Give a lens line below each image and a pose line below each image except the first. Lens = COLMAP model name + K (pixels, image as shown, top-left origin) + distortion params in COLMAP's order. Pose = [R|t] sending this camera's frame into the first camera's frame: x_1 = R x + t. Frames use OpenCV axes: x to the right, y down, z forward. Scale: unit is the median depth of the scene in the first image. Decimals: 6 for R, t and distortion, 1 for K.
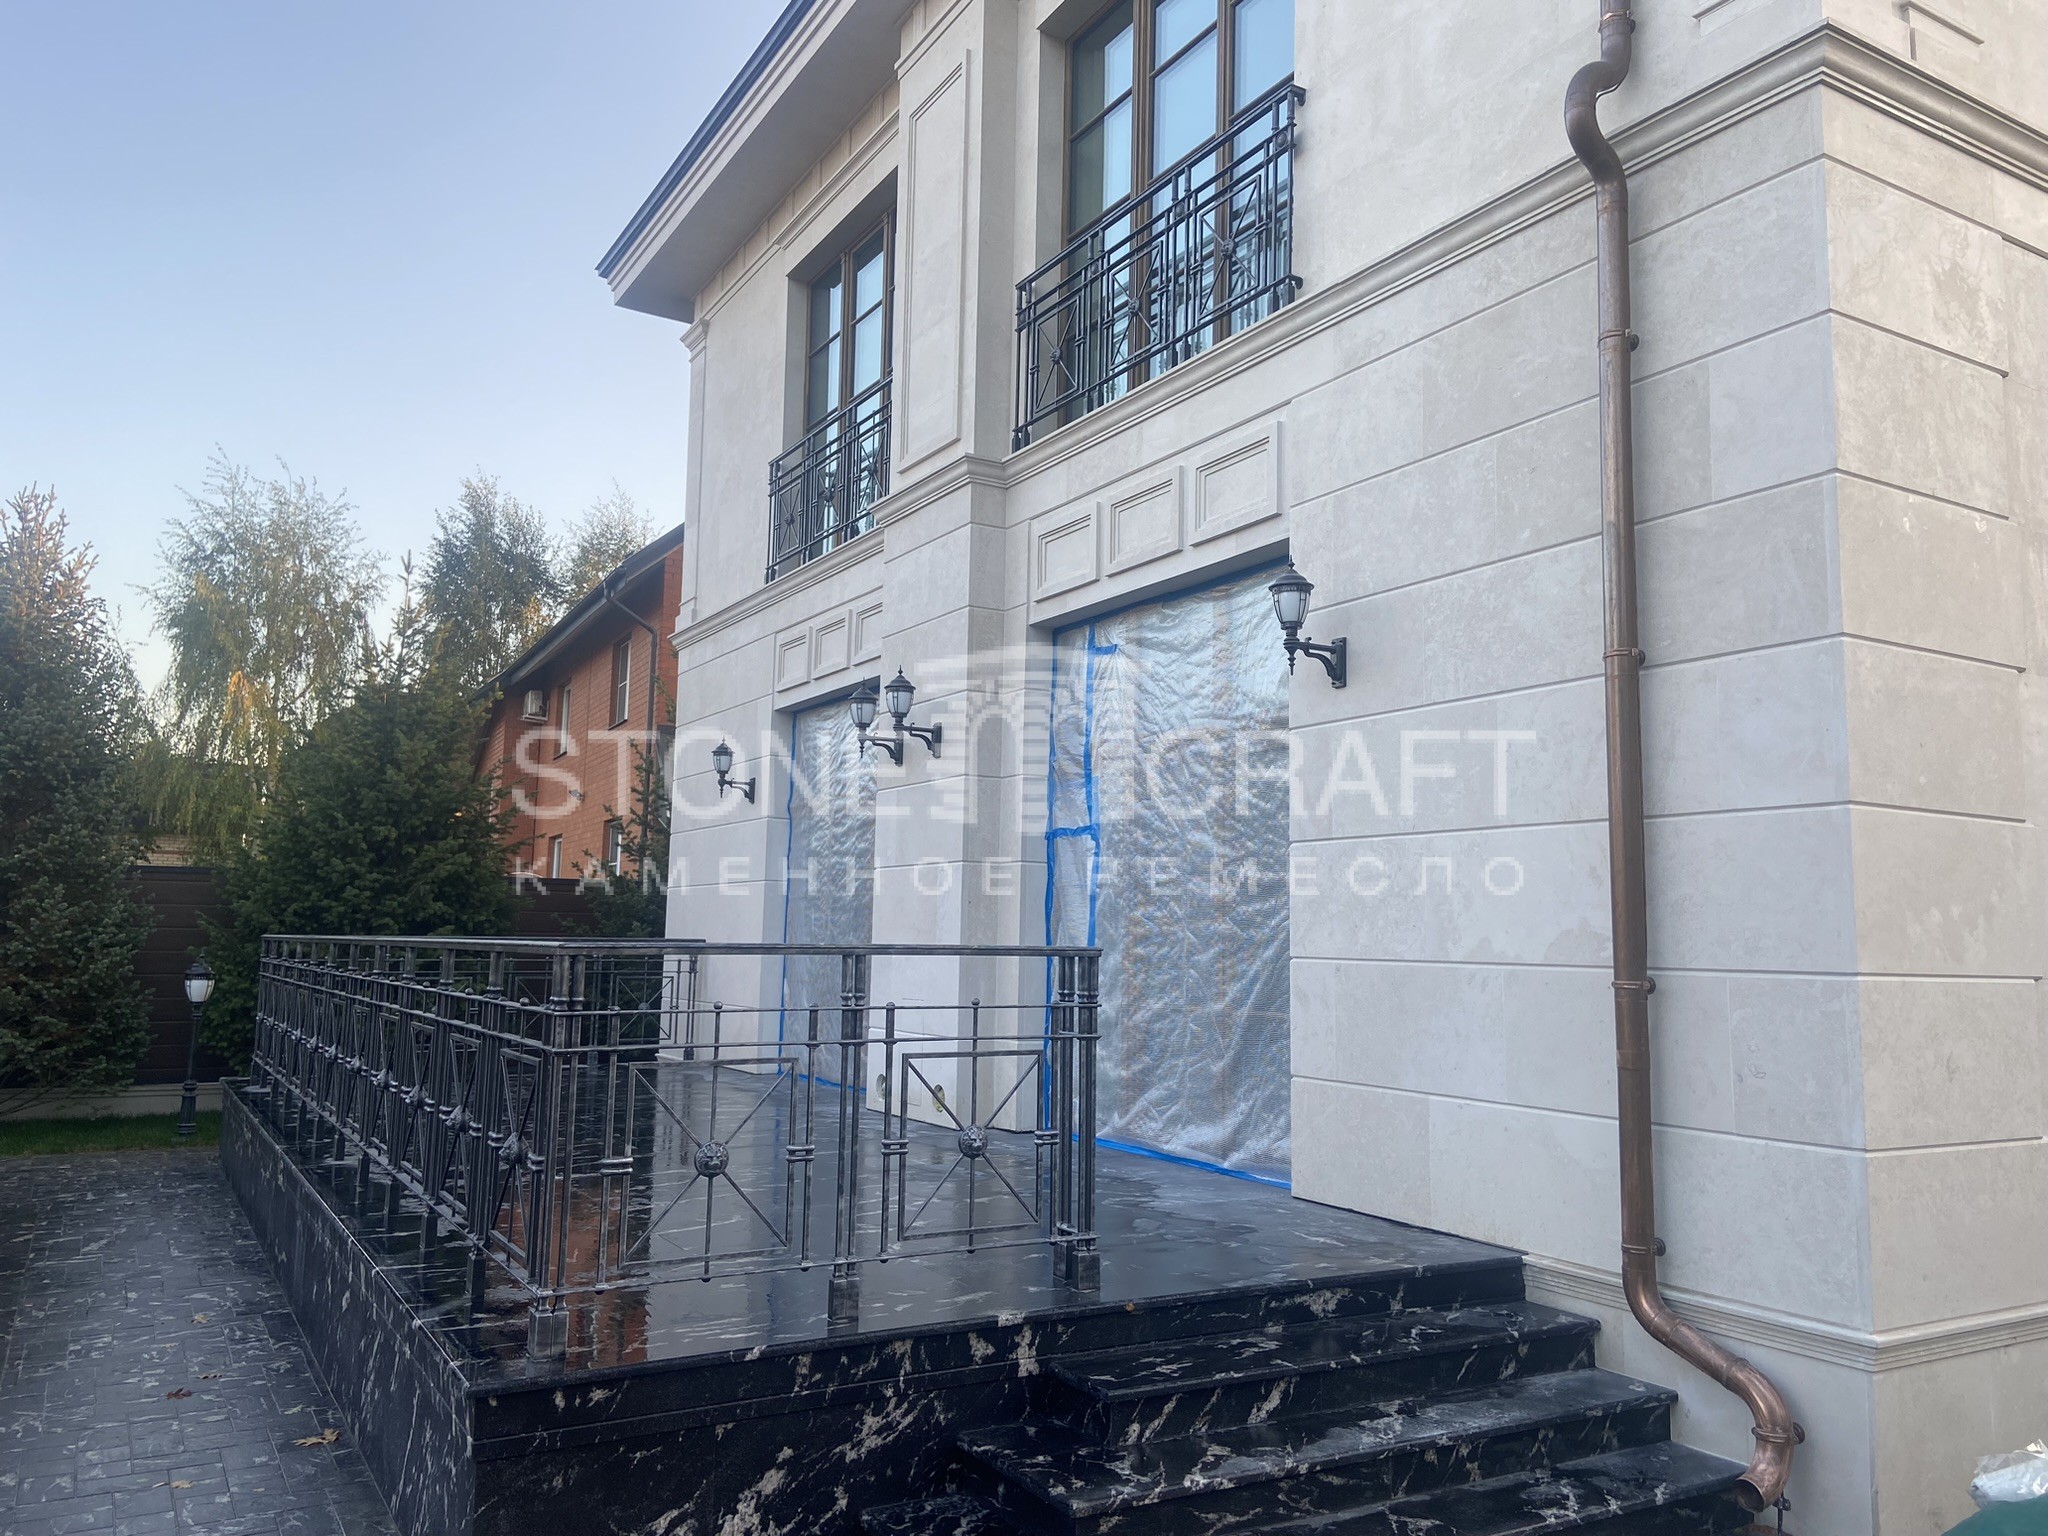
lens RADIAL K [[1530.4, 0, 1031.0], [0, 1530.4, 758.8], [0, 0, 1]] dist [0.115676, -0.130184]
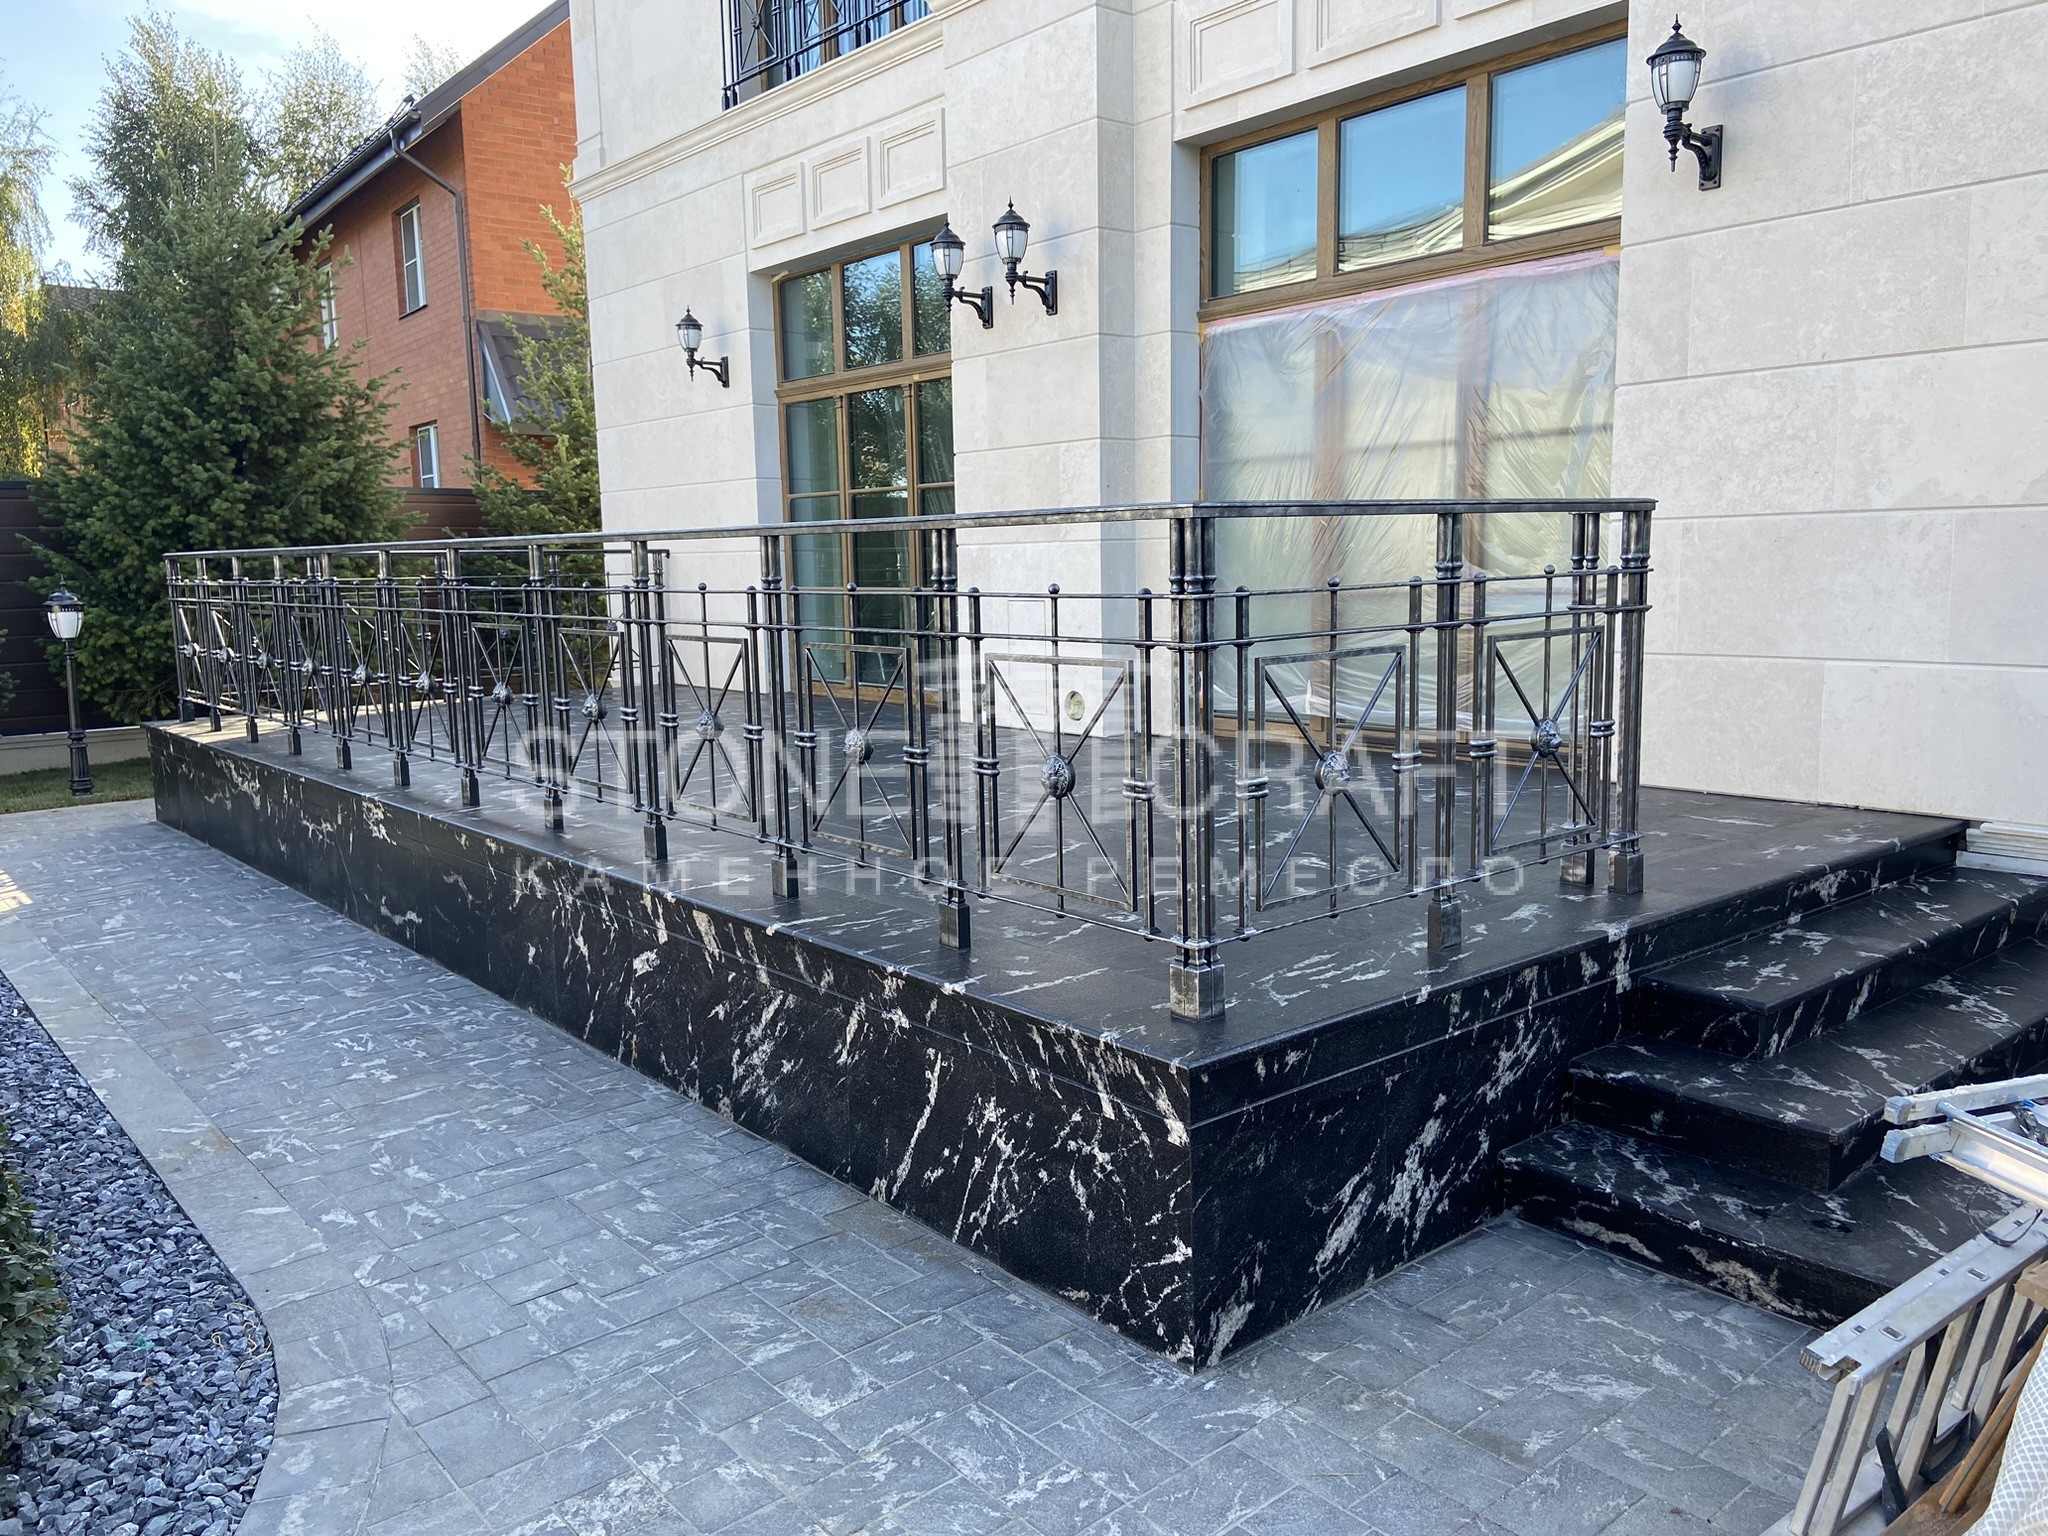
lens RADIAL K [[1537.7, 0, 1038.9], [0, 1537.7, 753.0], [0, 0, 1]] dist [0.131057, -0.171872]
pose [[0.985662, -0.060156, 0.157645, -0.307621], [0.019777, 0.969037, 0.246124, 0.031952], [-0.167570, -0.239477, 0.956332, 0.171952]]
